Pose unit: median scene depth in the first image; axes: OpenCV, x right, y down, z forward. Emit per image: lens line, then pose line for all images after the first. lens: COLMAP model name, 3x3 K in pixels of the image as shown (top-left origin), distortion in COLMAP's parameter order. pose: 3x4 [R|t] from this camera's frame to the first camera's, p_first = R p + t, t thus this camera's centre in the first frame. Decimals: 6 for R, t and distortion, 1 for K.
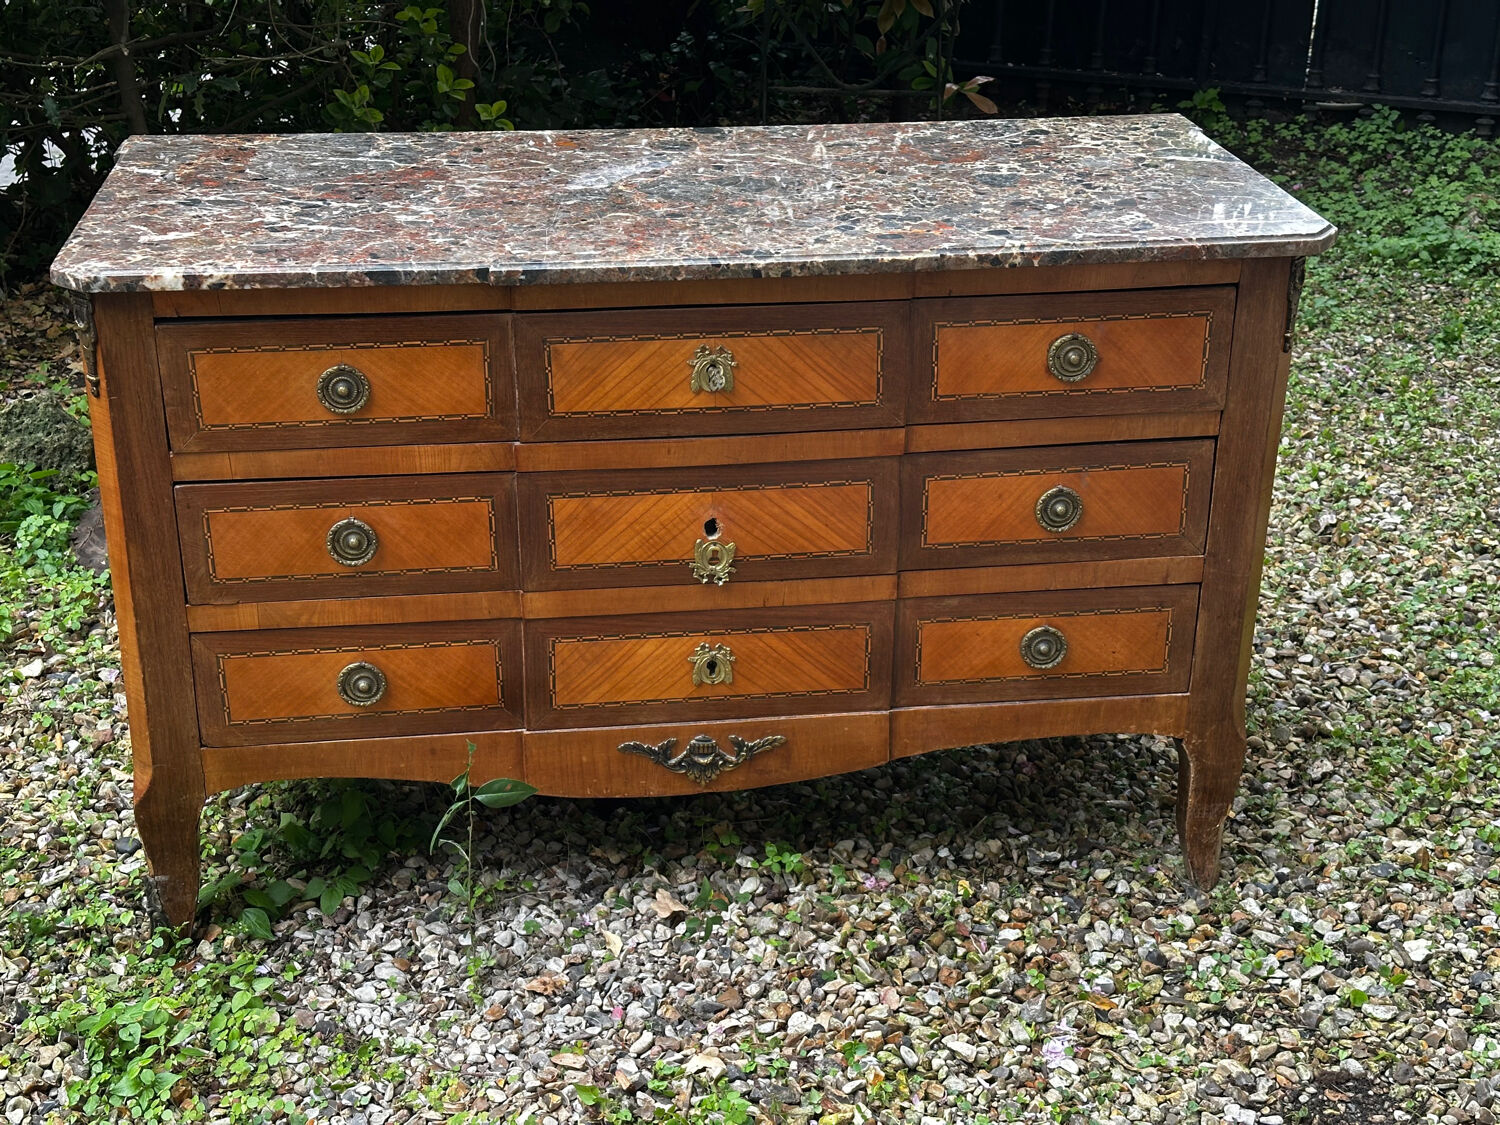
lens RADIAL K [[2115.0, 0, 752.9], [0, 2115.0, 568.2], [0, 0, 1]] dist [0.175765, -0.124767]
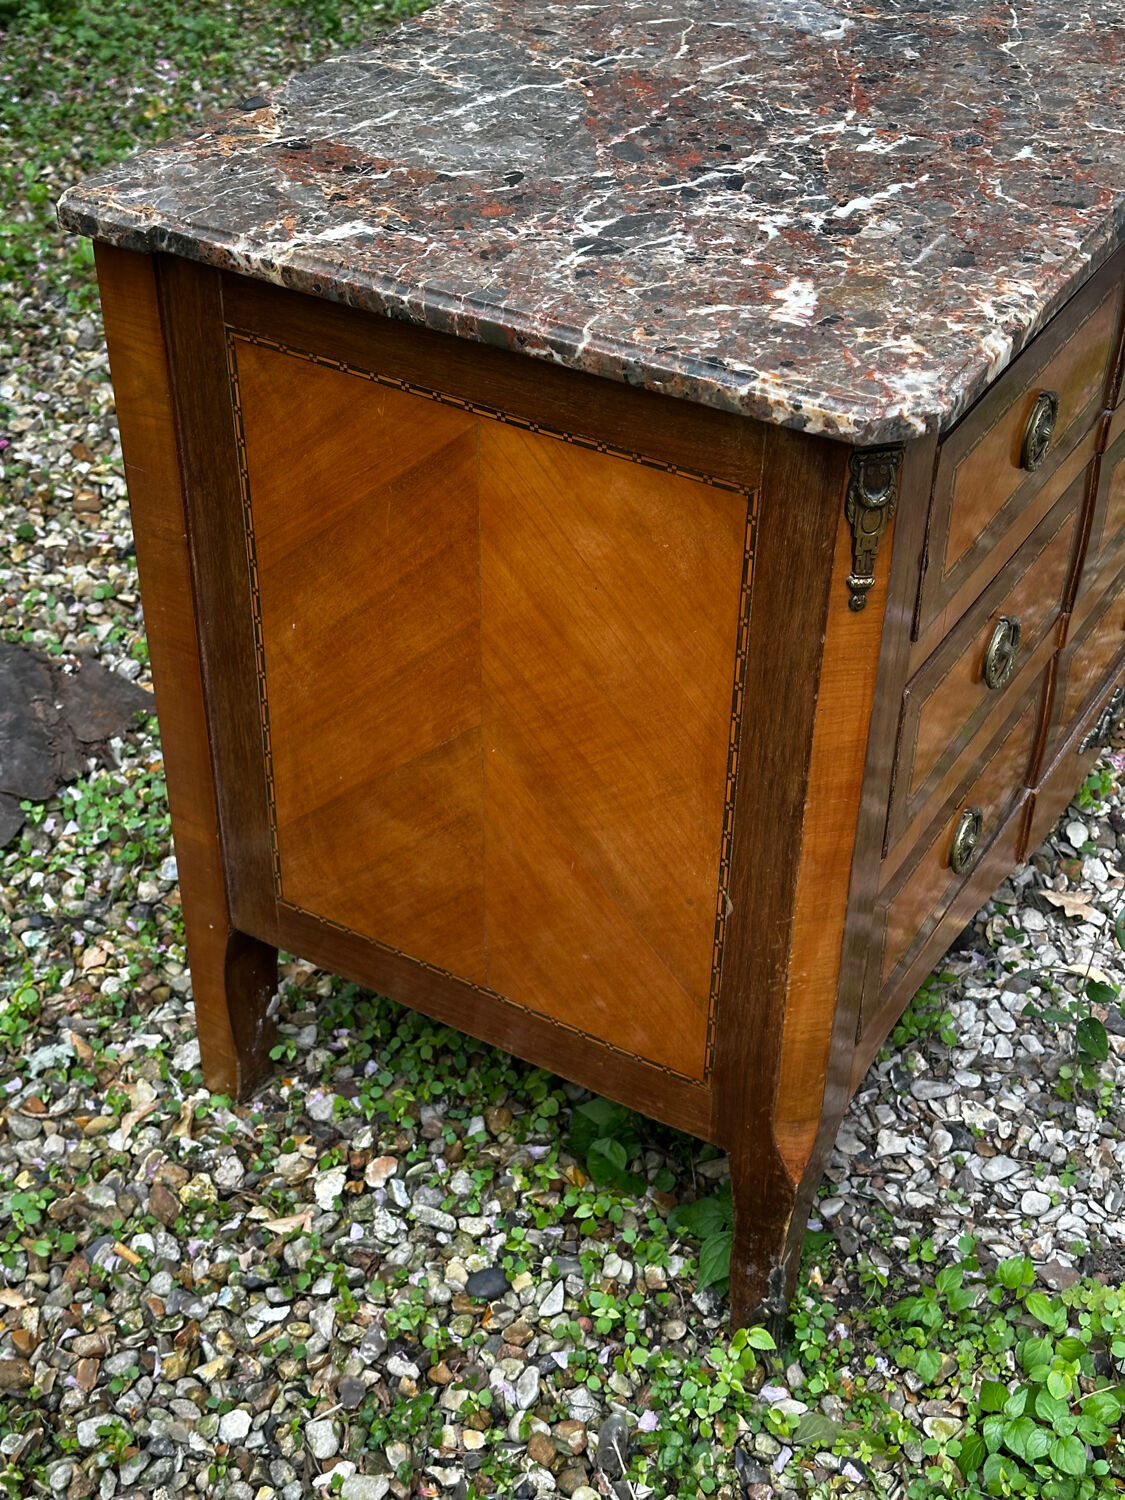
lens RADIAL K [[2115.0, 0, 562.5], [0, 2115.0, 750.0], [0, 0, 1]] dist [0.175765, -0.124767]
pose [[0.605954, -0.476812, 0.636766, -0.678457], [0.324171, 0.878988, 0.349704, -0.250676], [-0.726453, -0.005484, 0.687195, 0.620508]]
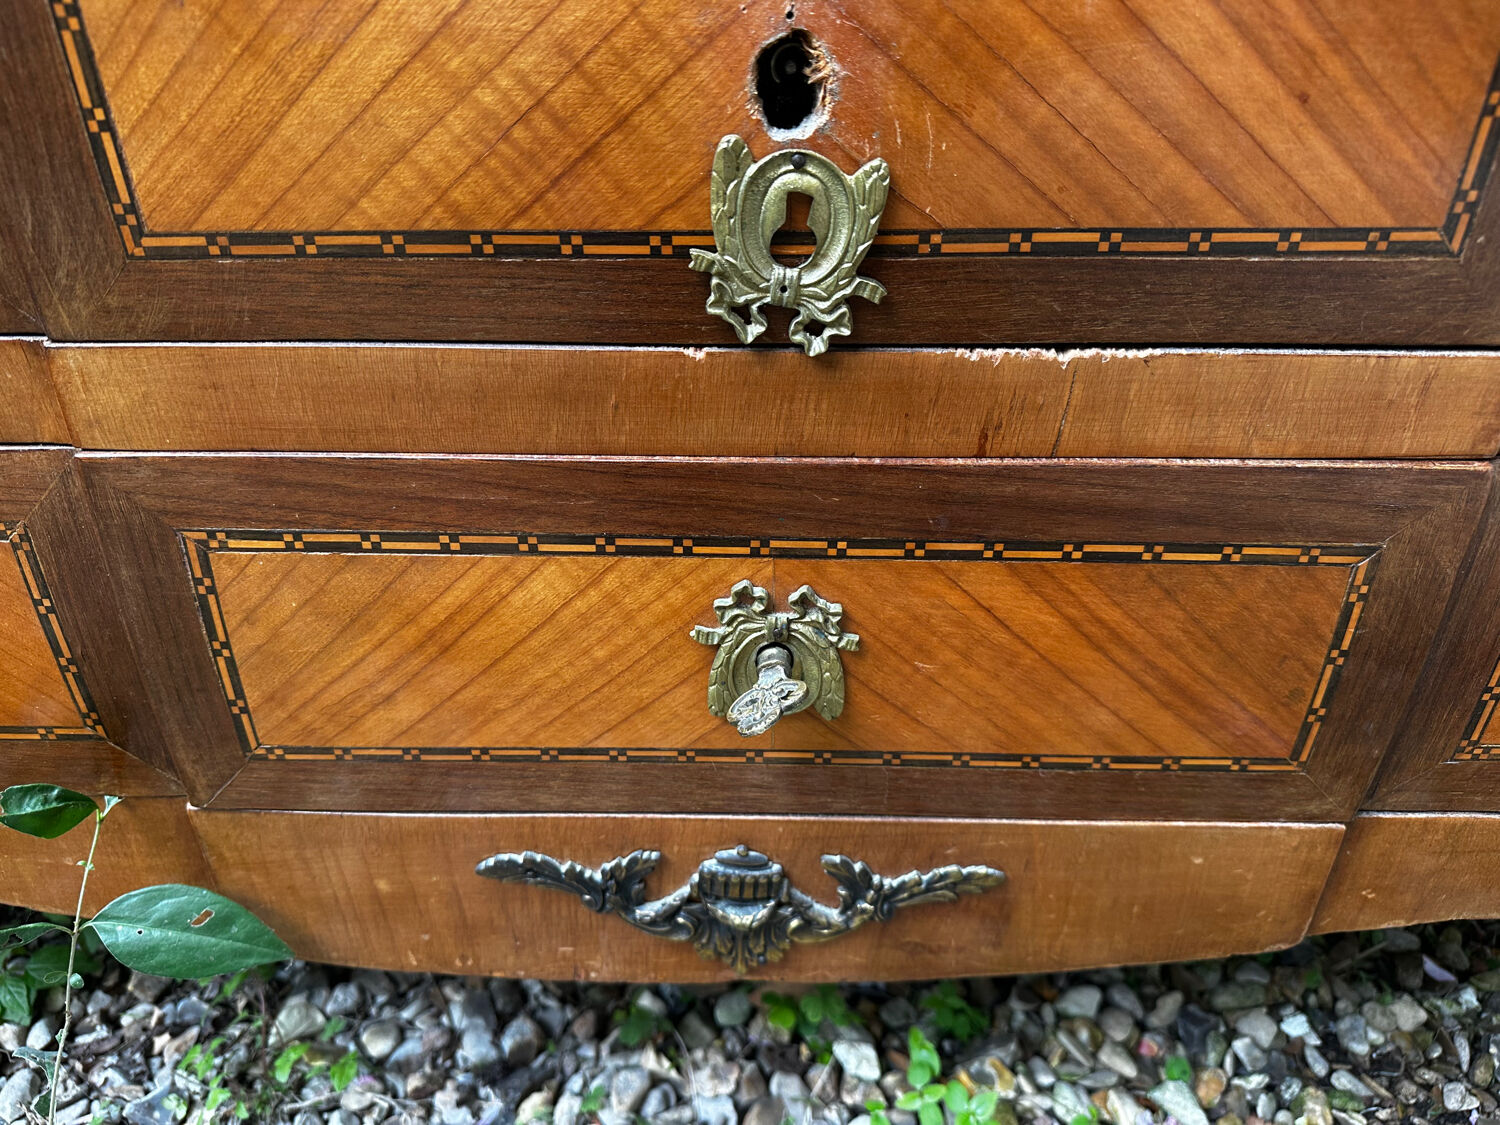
lens RADIAL K [[1084.2, 0, 763.2], [0, 1084.2, 557.6], [0, 0, 1]] dist [-0.005566, -0.000132]
pose [[0.992121, 0.067655, -0.105446, -0.006357], [-0.056621, 0.992929, 0.104337, 0.018779], [0.111760, -0.097545, 0.988936, 0.866346]]
